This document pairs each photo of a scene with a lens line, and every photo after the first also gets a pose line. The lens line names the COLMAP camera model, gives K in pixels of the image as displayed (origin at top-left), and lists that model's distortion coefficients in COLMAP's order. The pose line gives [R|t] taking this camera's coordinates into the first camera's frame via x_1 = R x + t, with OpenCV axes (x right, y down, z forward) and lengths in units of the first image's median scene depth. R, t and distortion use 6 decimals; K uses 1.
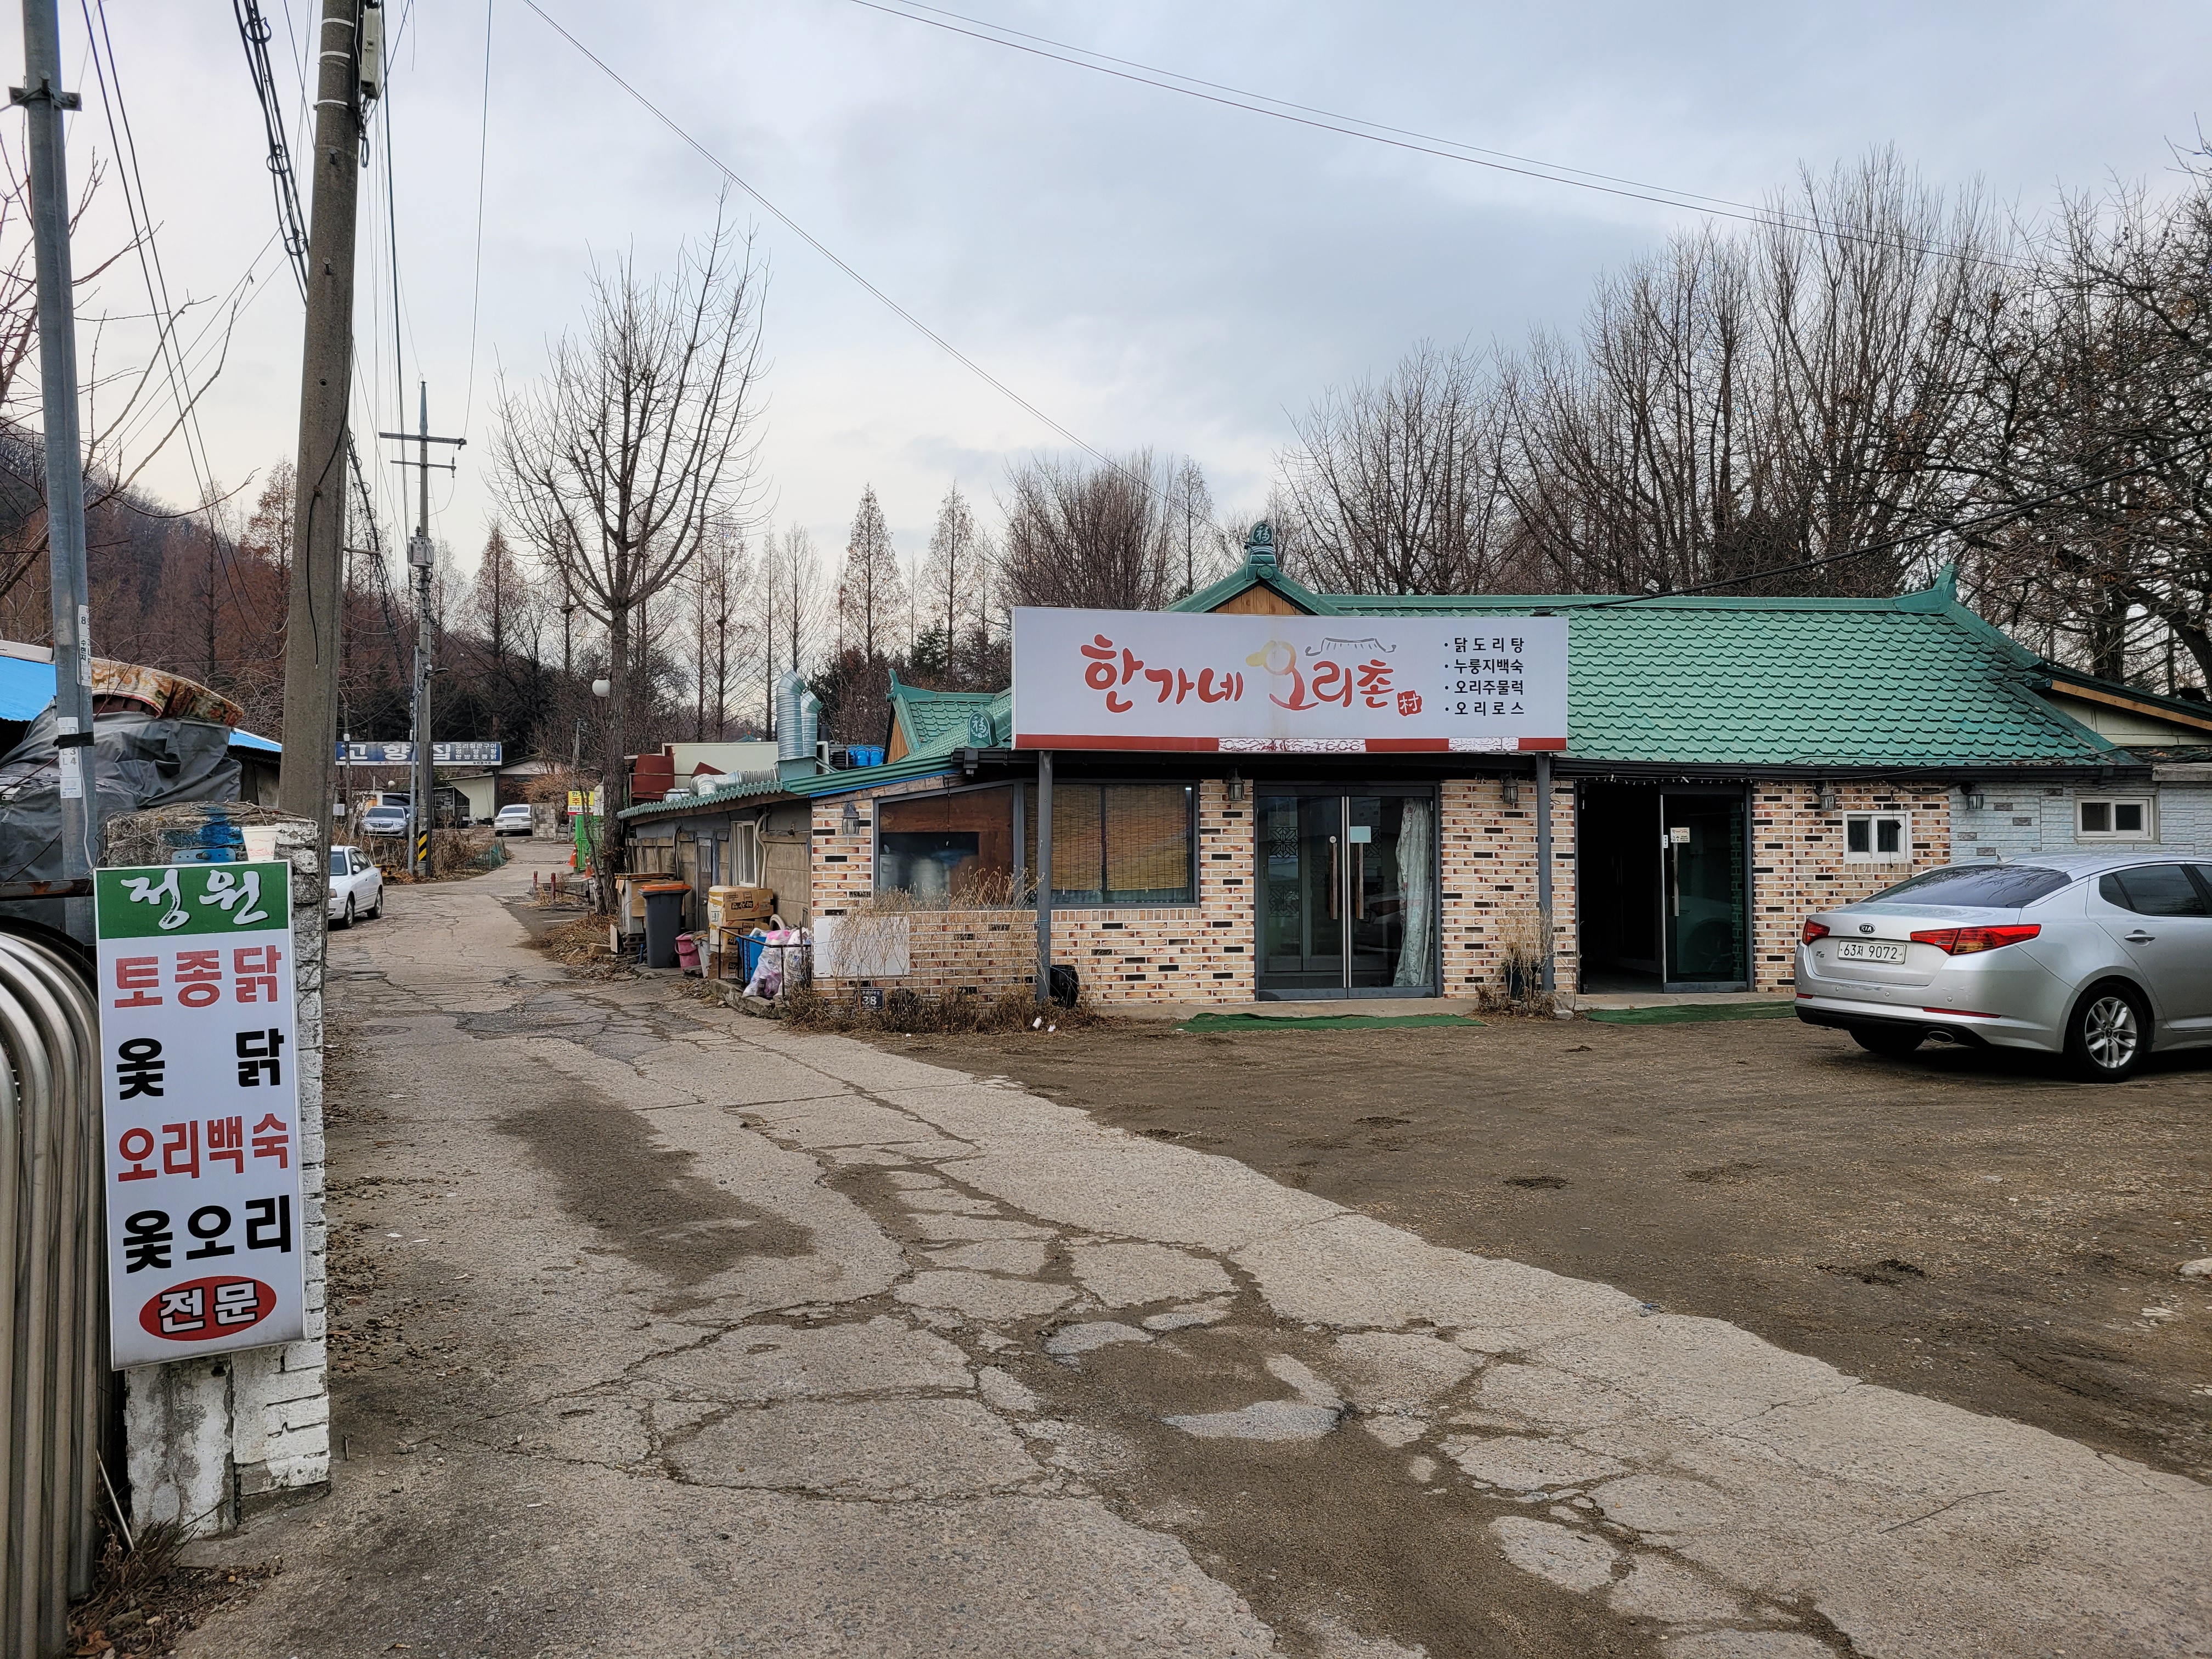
lens RADIAL K [[1639.6, 0, 1100.8], [0, 1639.6, 826.1], [0, 0, 1]] dist [0.040098, -0.003446]
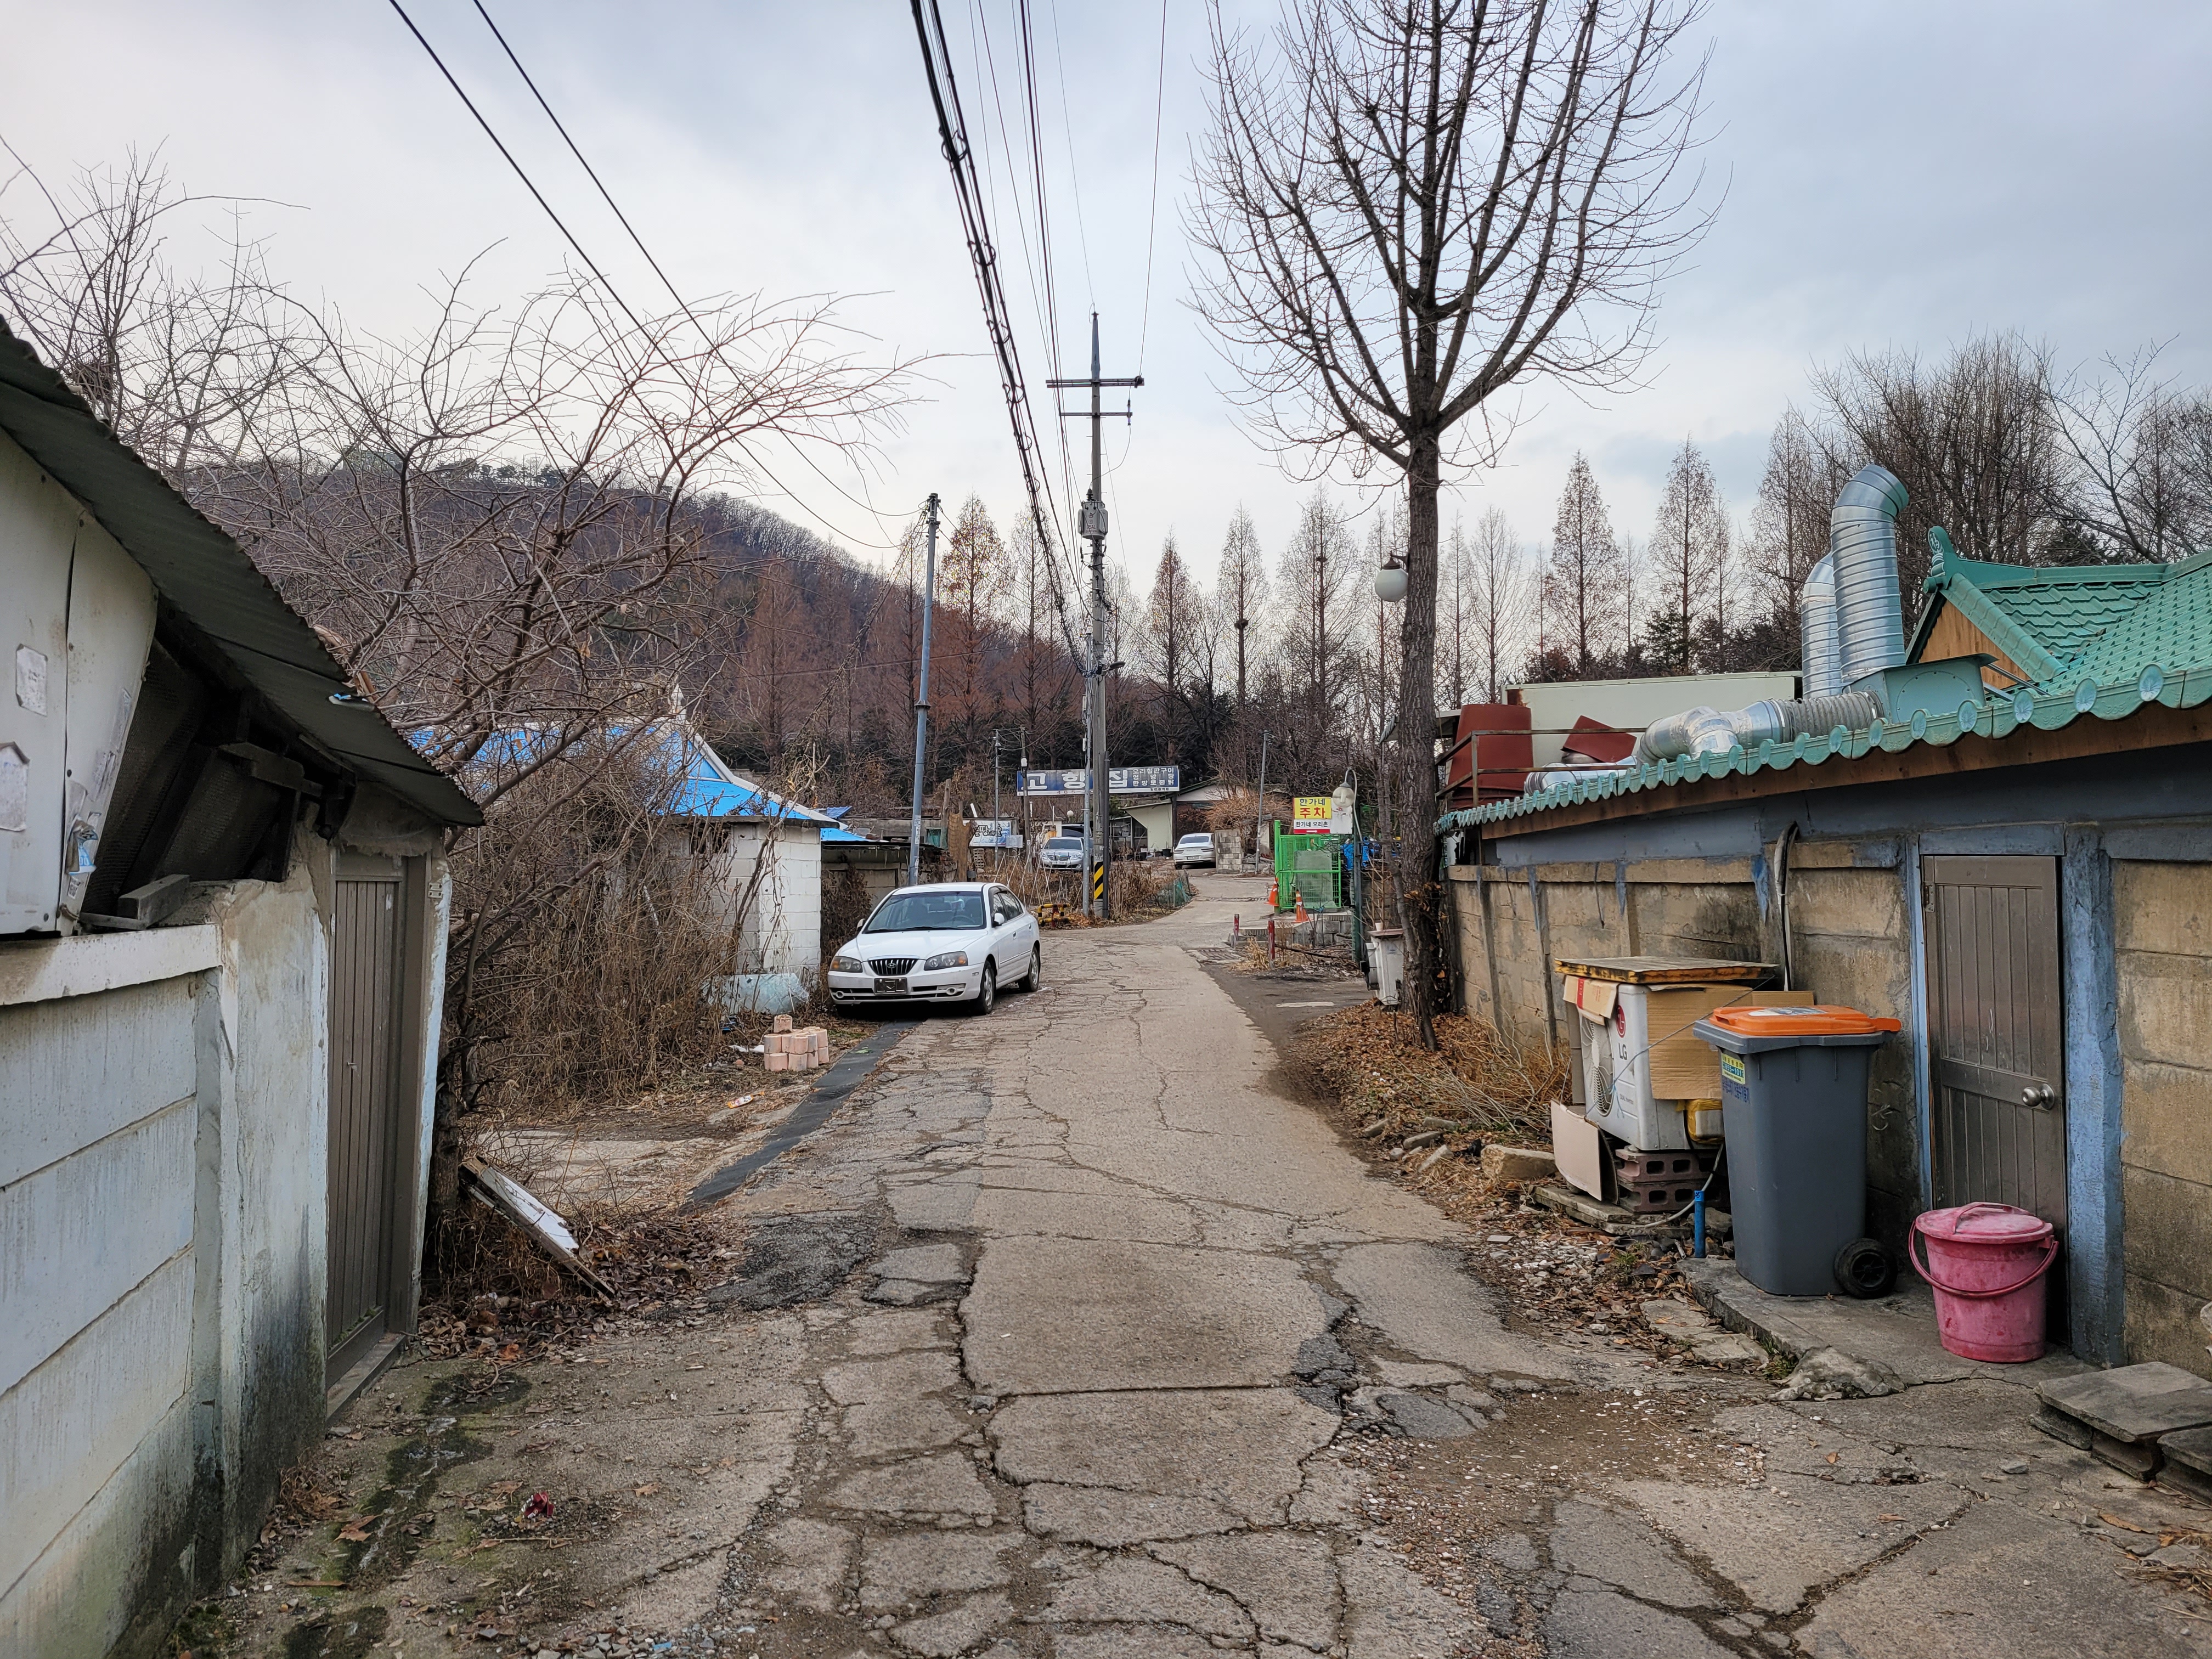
lens RADIAL K [[1639.6, 0, 1093.9], [0, 1639.6, 824.9], [0, 0, 1]] dist [0.040098, -0.003446]
pose [[0.922523, -0.019088, -0.385470, -0.188161], [0.011377, 0.999687, -0.022275, 0.004586], [0.385775, 0.016163, 0.922451, 0.471970]]
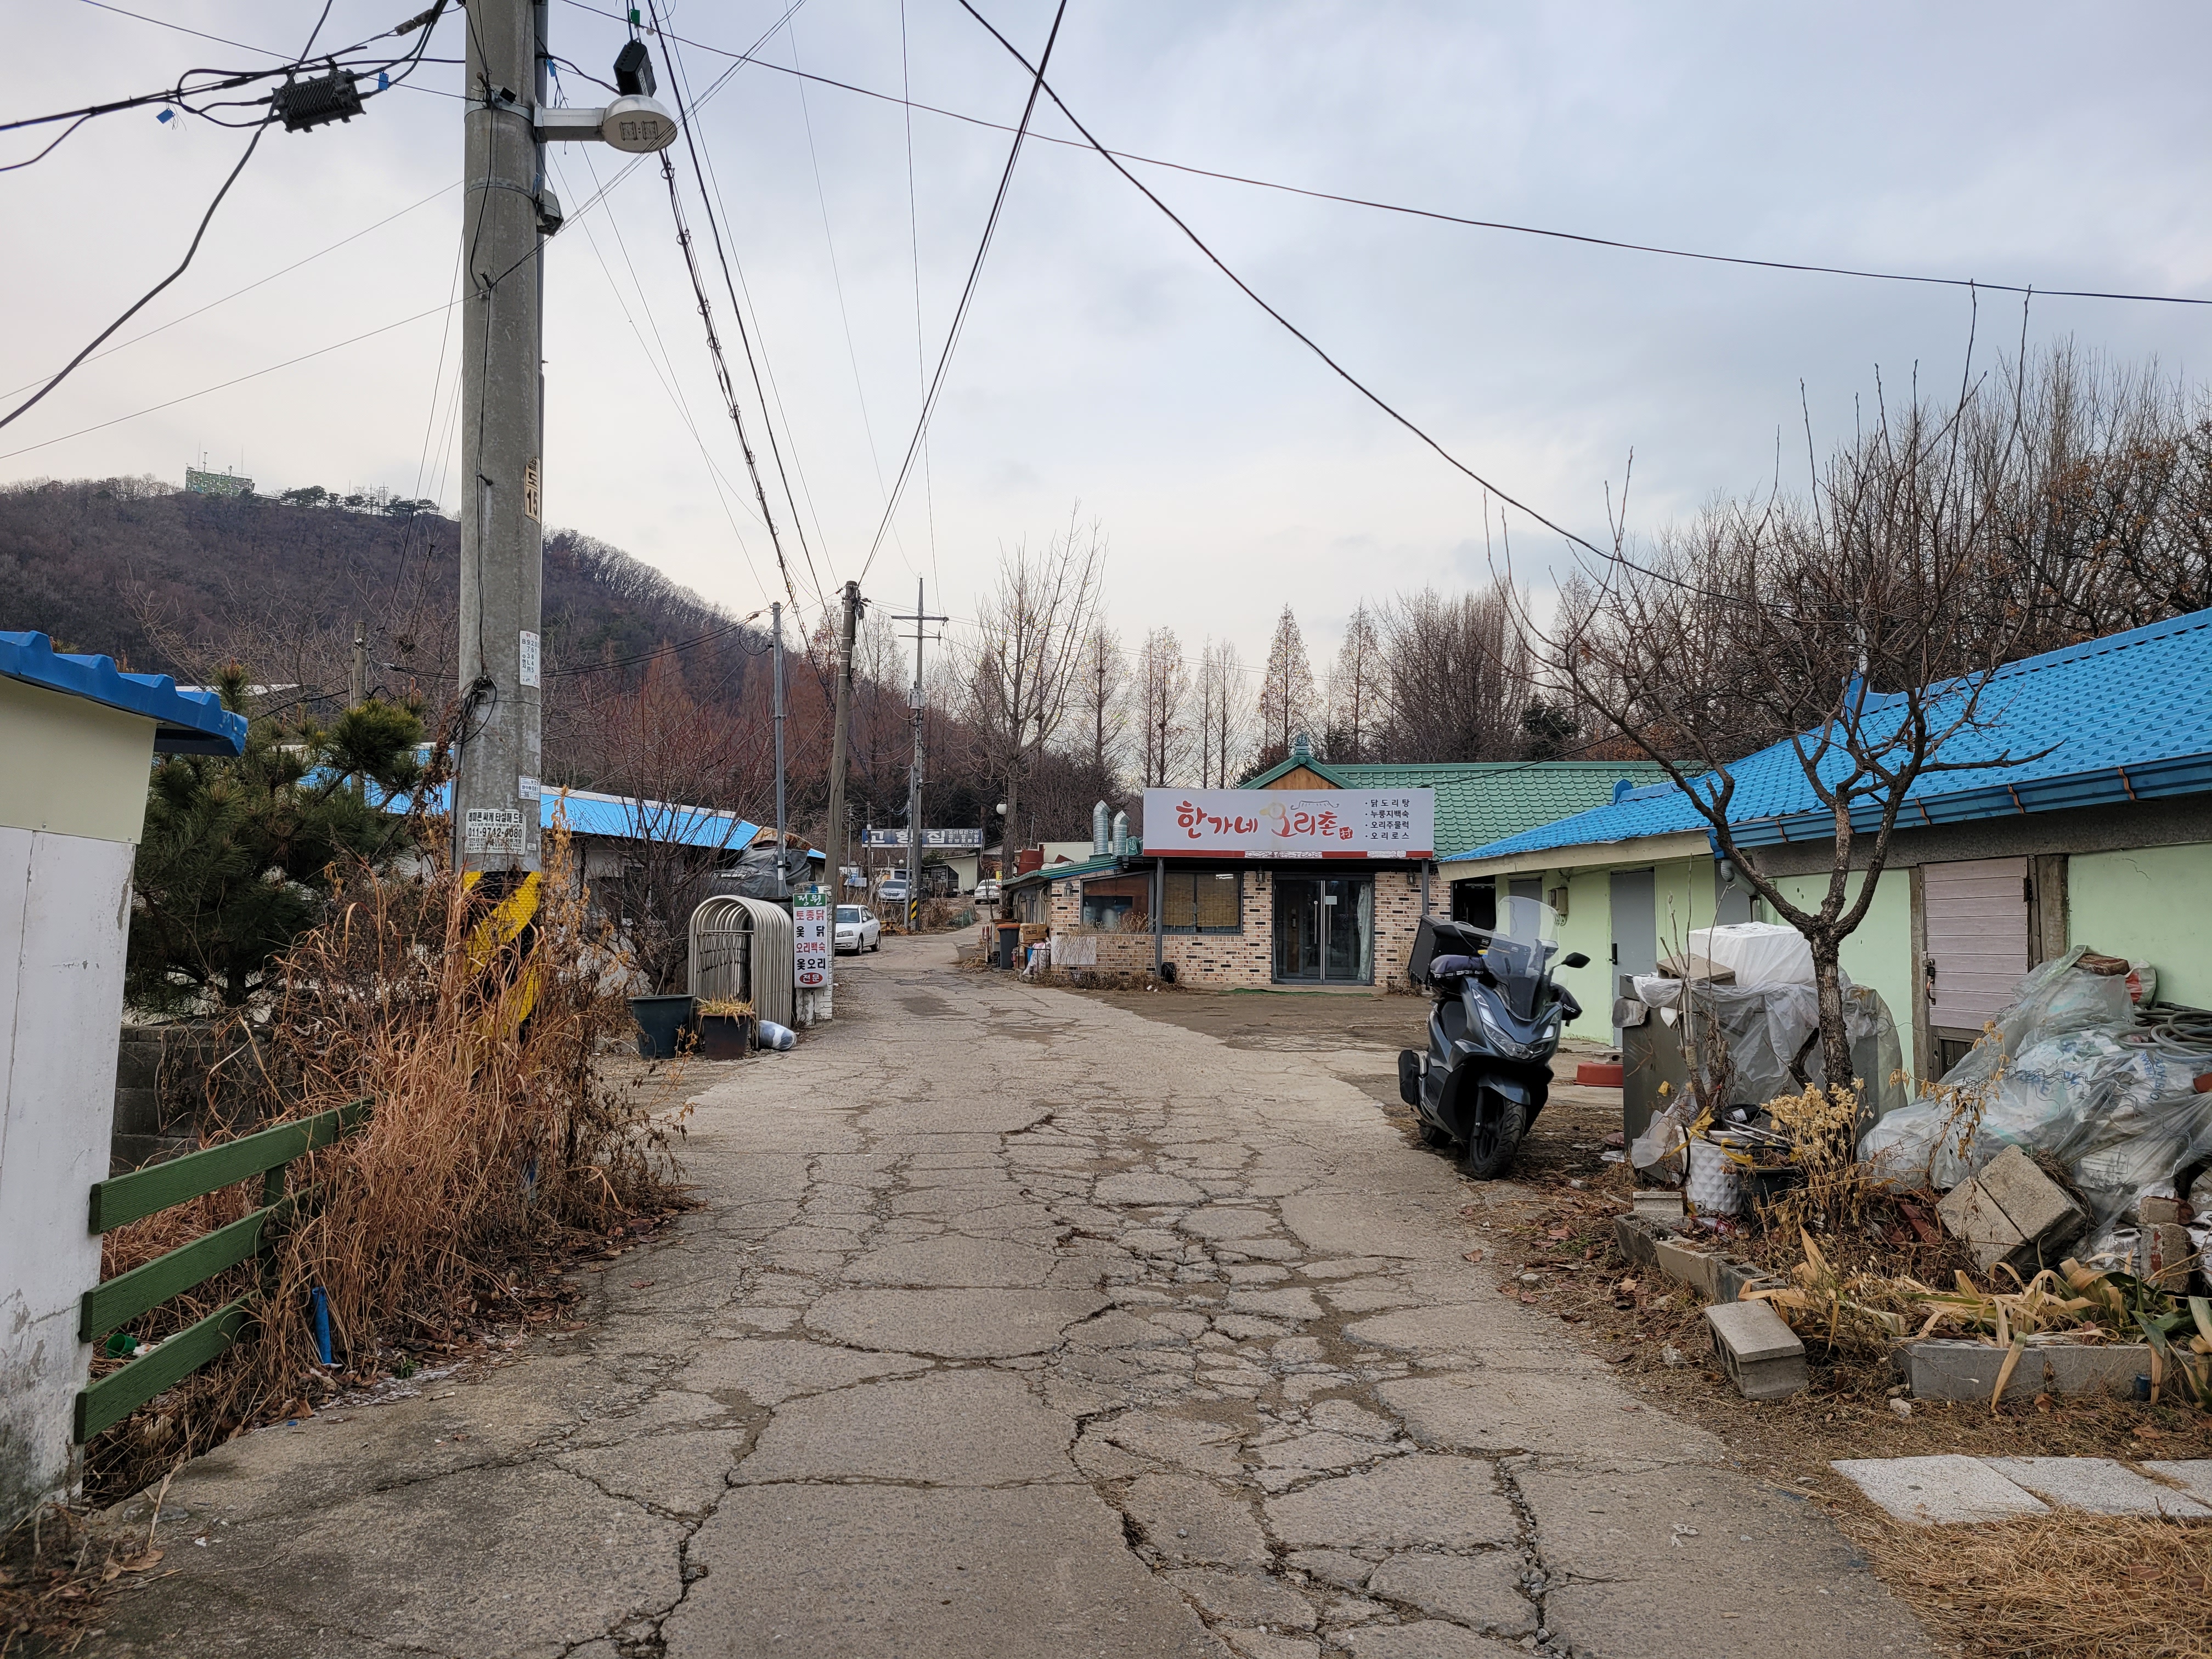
lens RADIAL K [[1639.6, 0, 1115.3], [0, 1639.6, 834.7], [0, 0, 1]] dist [0.040098, -0.003446]
pose [[0.960075, 0.000864, -0.279740, 0.259254], [-0.012466, 0.999134, -0.039695, 0.004524], [0.279464, 0.041598, 0.959255, -0.526024]]
